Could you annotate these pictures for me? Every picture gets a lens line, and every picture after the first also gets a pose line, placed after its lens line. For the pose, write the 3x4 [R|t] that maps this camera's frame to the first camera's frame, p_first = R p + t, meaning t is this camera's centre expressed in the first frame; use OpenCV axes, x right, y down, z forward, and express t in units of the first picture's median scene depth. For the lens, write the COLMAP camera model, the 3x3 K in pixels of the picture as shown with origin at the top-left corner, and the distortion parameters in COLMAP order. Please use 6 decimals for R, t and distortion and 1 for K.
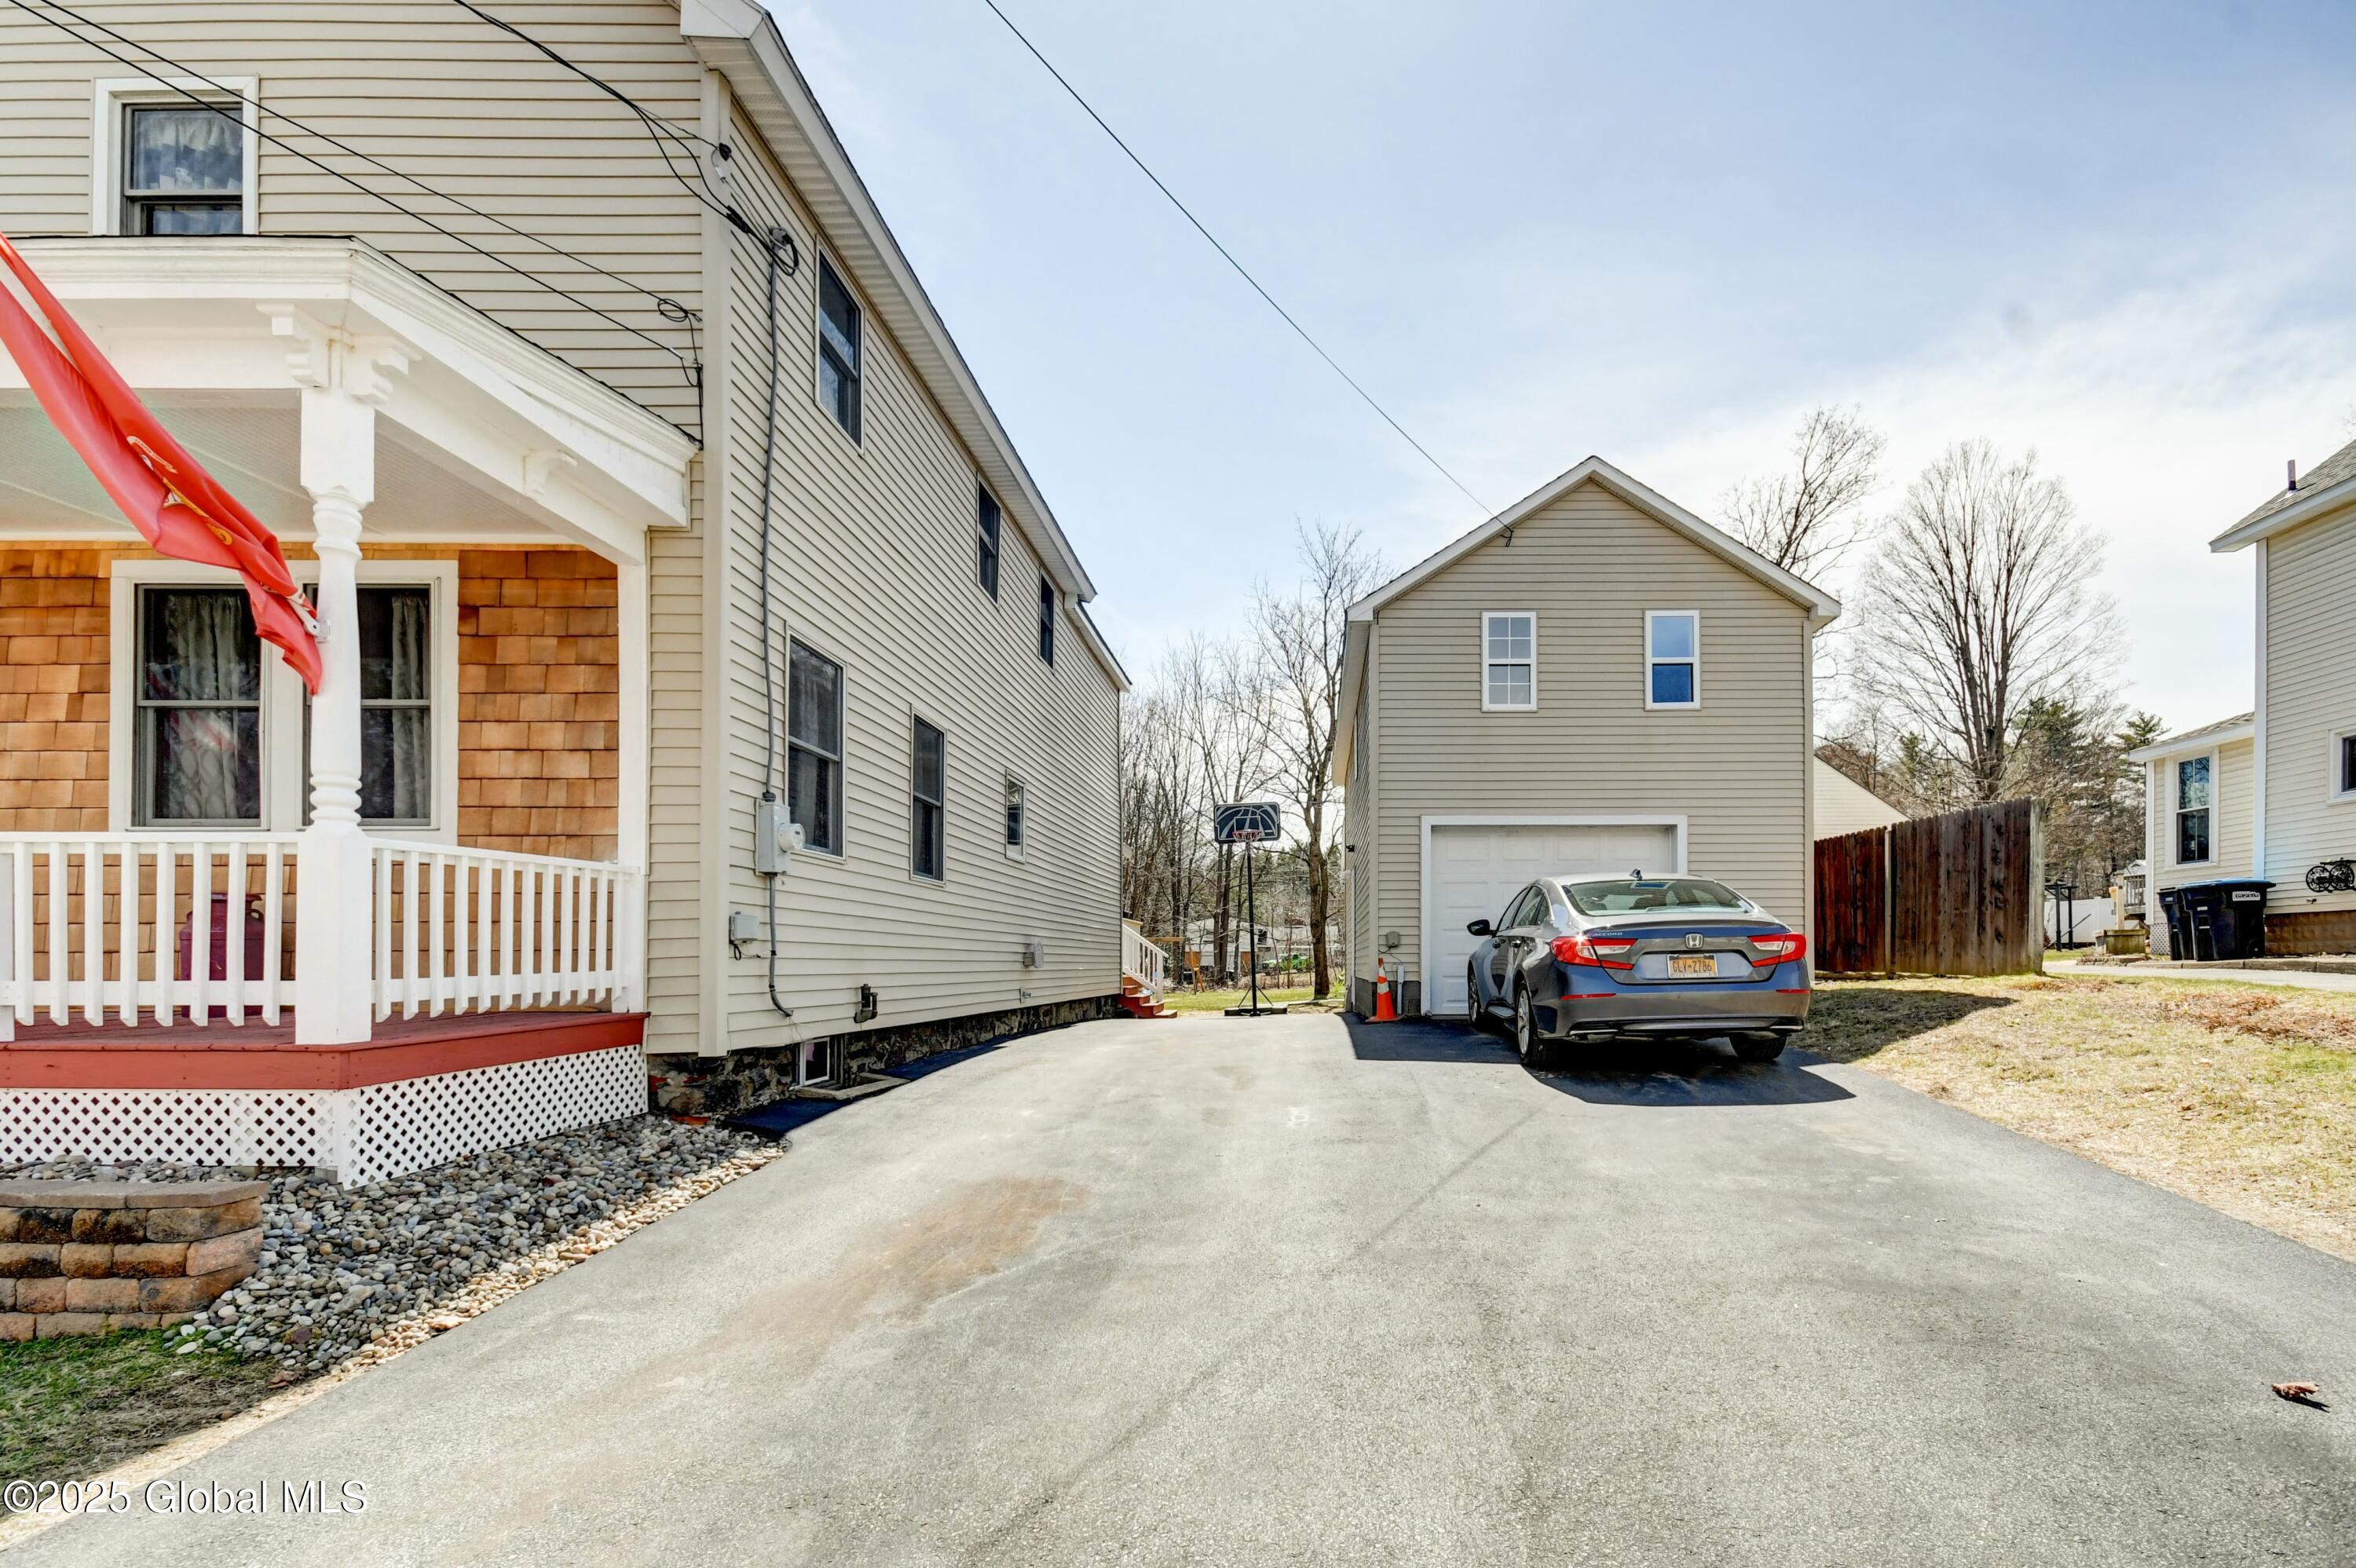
lens RADIAL K [[1090.1, 0, 1331.2], [0, 1090.1, 974.9], [0, 0, 1]] dist [0.002674, 0.000683]
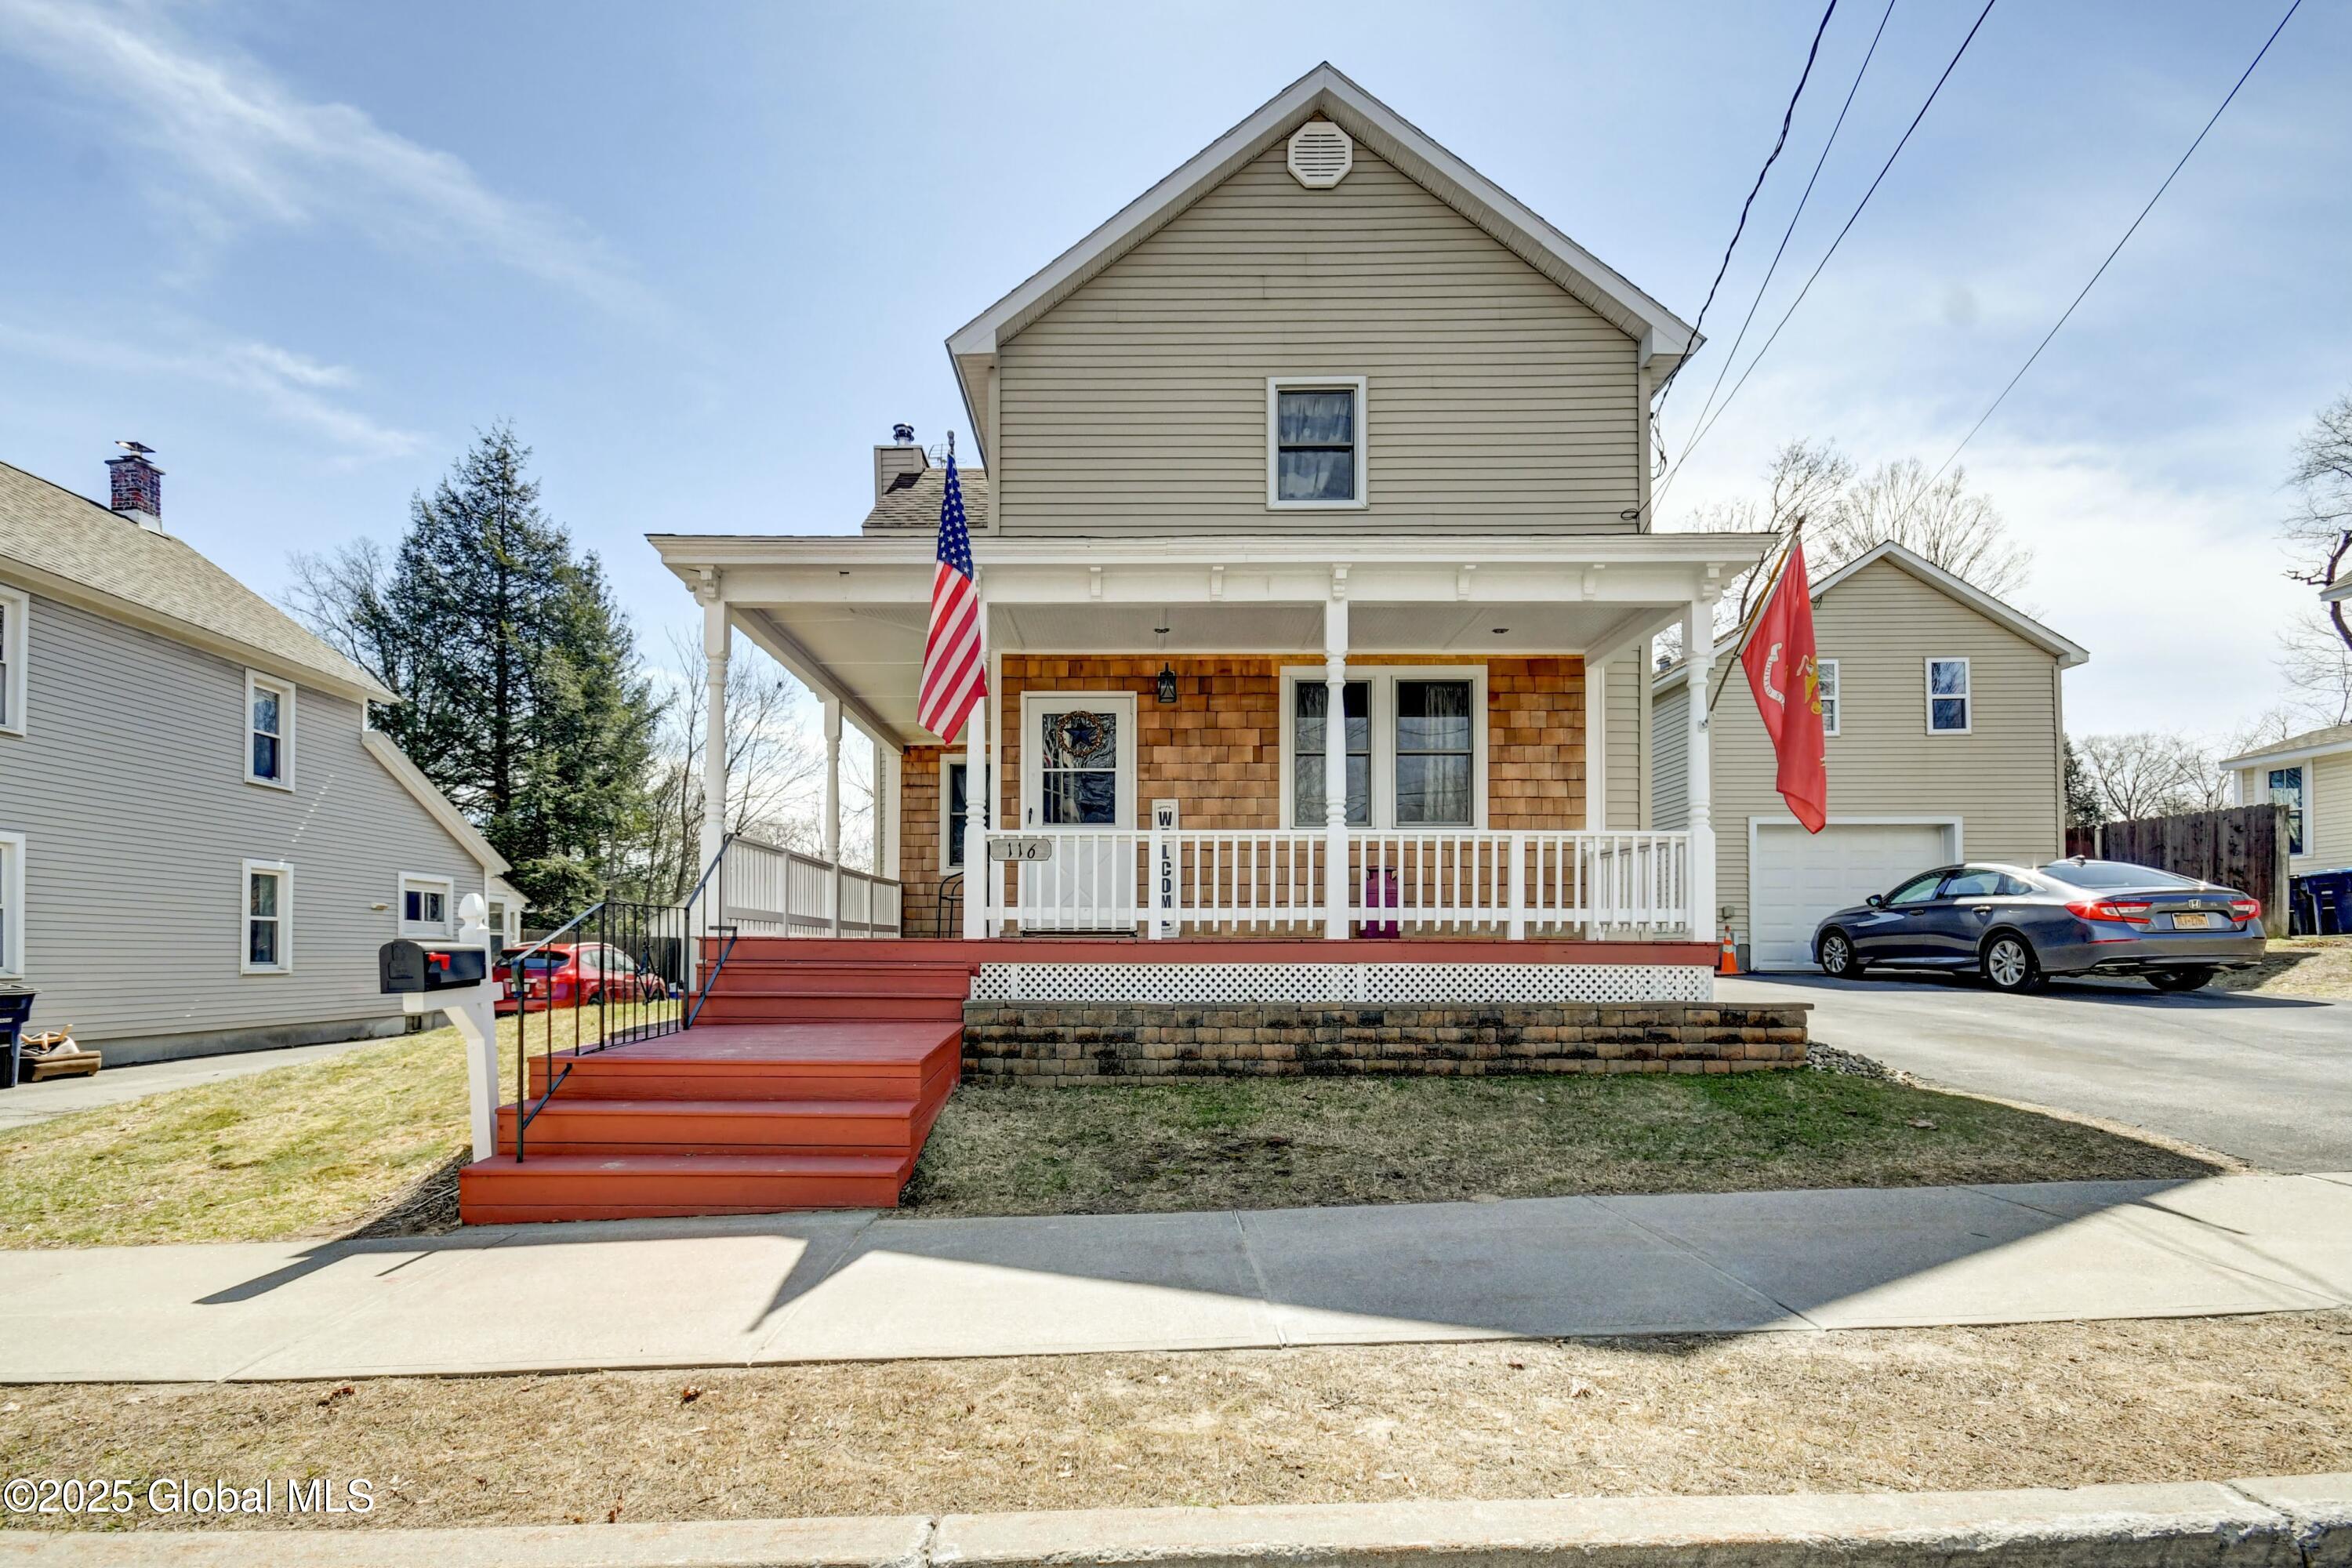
lens RADIAL K [[1075.4, 0, 1134.6], [0, 1075.4, 933.9], [0, 0, 1]] dist [0.017559, -0.007250]
pose [[0.999622, 0.005587, -0.026936, -0.424902], [-0.006428, 0.999491, -0.031239, 0.026217], [0.026747, 0.031400, 0.999149, -0.205379]]
